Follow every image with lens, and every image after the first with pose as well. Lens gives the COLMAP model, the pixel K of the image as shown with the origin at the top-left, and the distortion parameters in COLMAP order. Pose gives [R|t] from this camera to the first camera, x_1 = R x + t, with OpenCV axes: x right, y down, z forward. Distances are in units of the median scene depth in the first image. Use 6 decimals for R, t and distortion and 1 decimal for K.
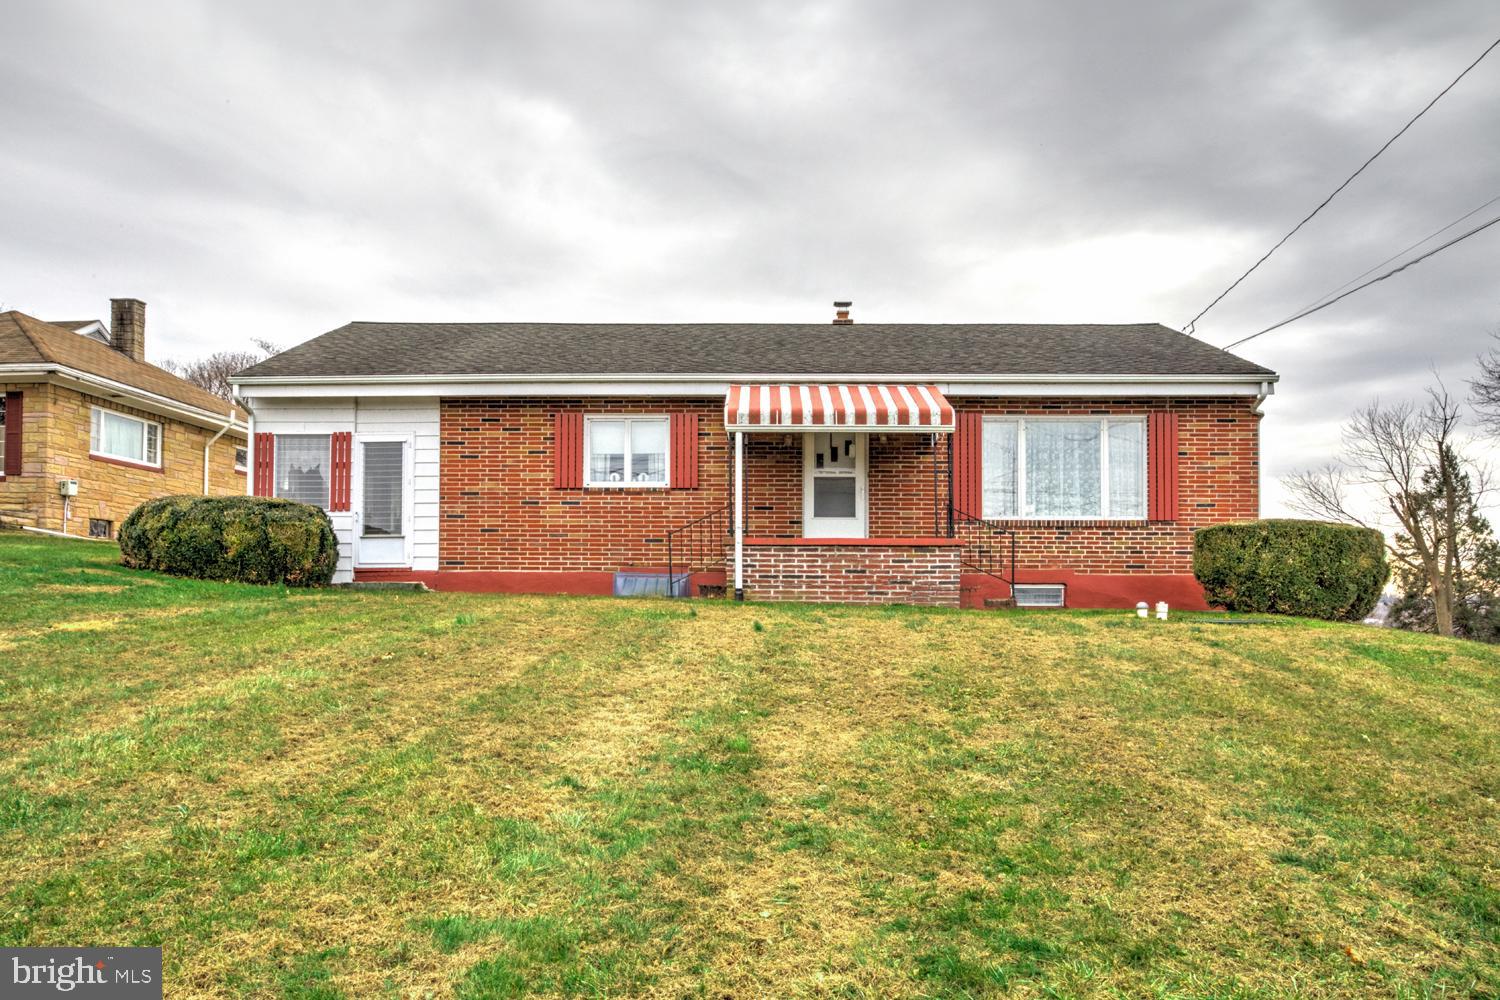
lens RADIAL K [[1039.1, 0, 751.4], [0, 1039.1, 579.7], [0, 0, 1]] dist [-0.007022, -0.001928]
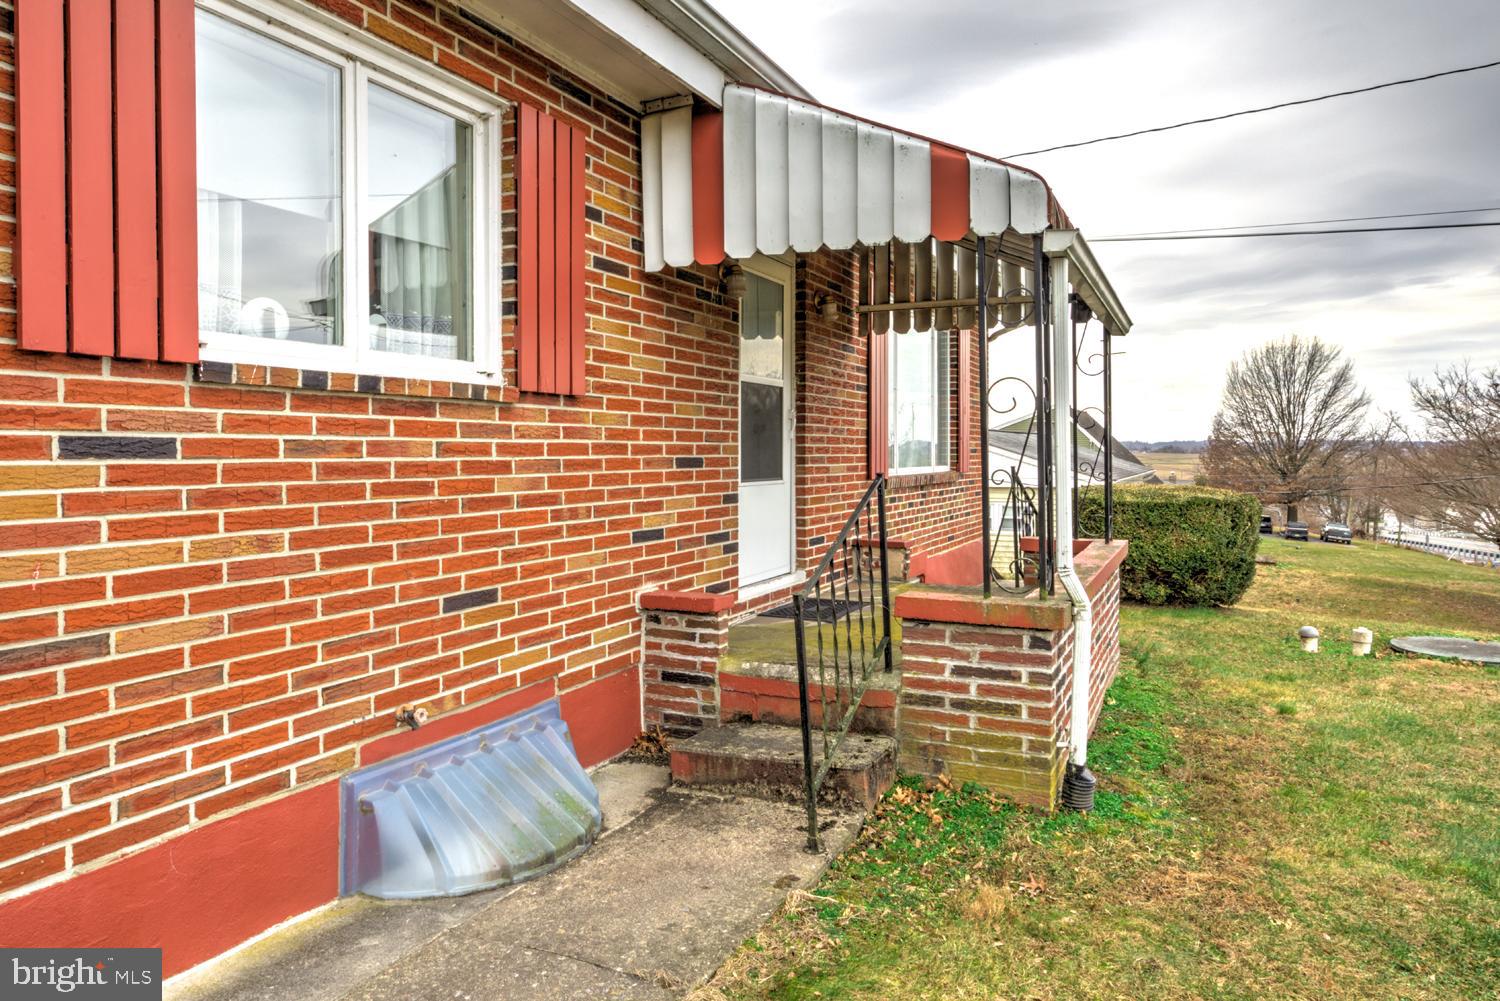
lens RADIAL K [[934.5, 0, 750.6], [0, 934.5, 462.1], [0, 0, 1]] dist [0.000538, 0.000229]
pose [[0.409793, -0.013112, 0.912084, -0.269011], [-0.014040, 0.999688, 0.020679, -0.075764], [-0.912070, -0.021280, 0.409481, 0.846188]]
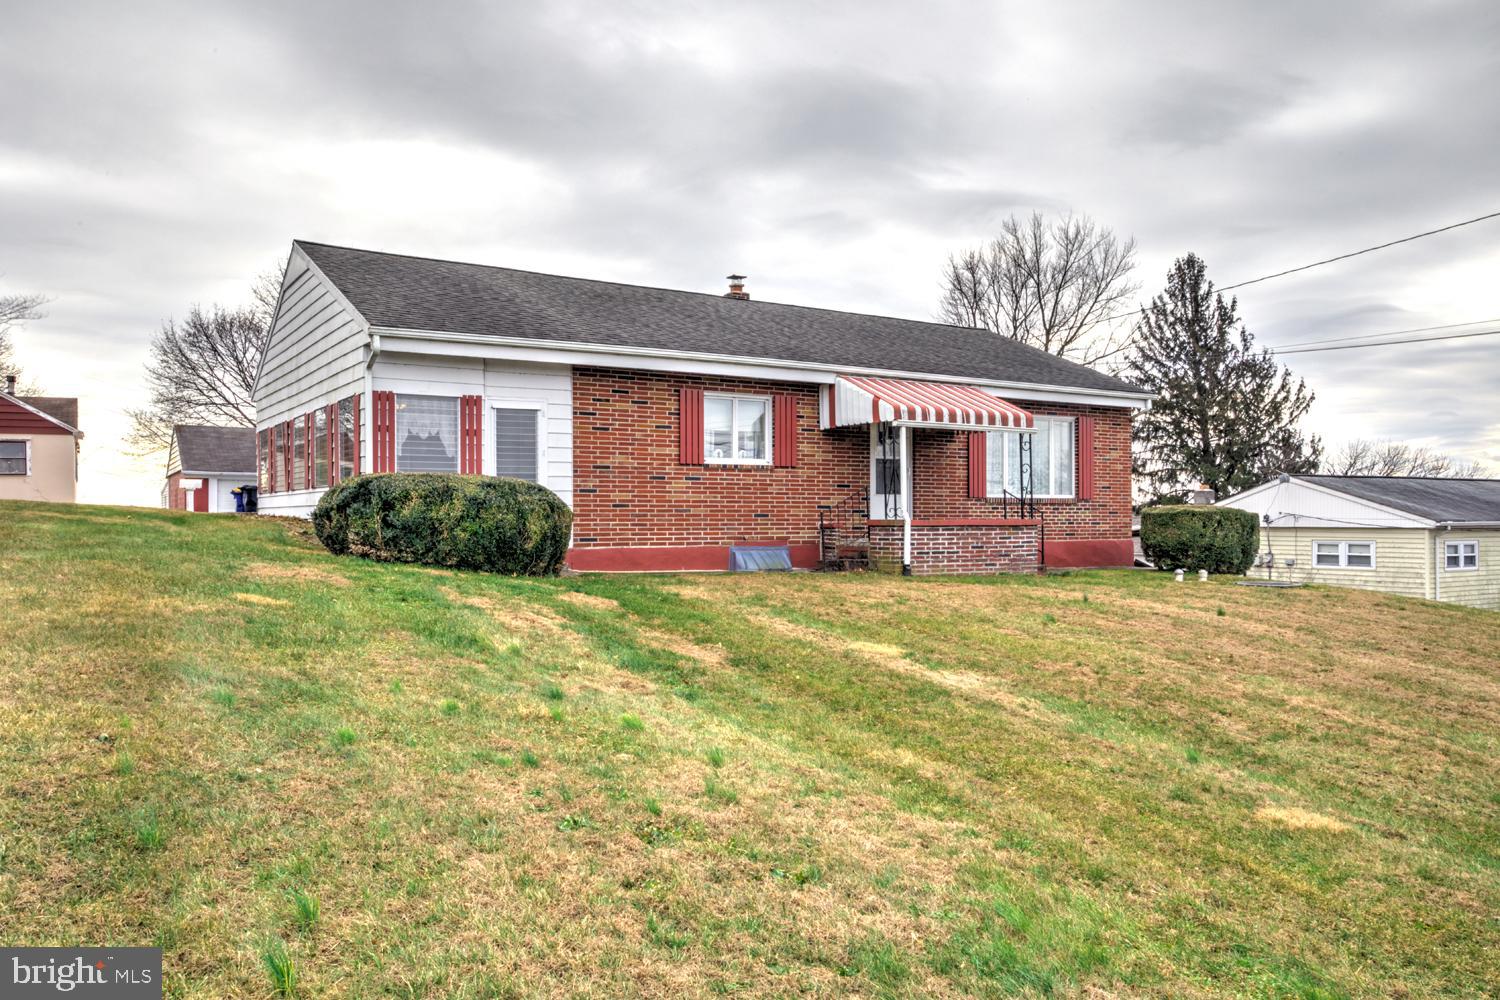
lens RADIAL K [[1106.1, 0, 750.0], [0, 1106.1, 500.0], [0, 0, 1]] dist [0.006893, 0.001163]
pose [[0.830403, 0.004075, 0.557148, -0.726816], [-0.005424, 0.999985, 0.000770, -0.054177], [-0.557136, -0.003661, 0.830413, 0.075253]]
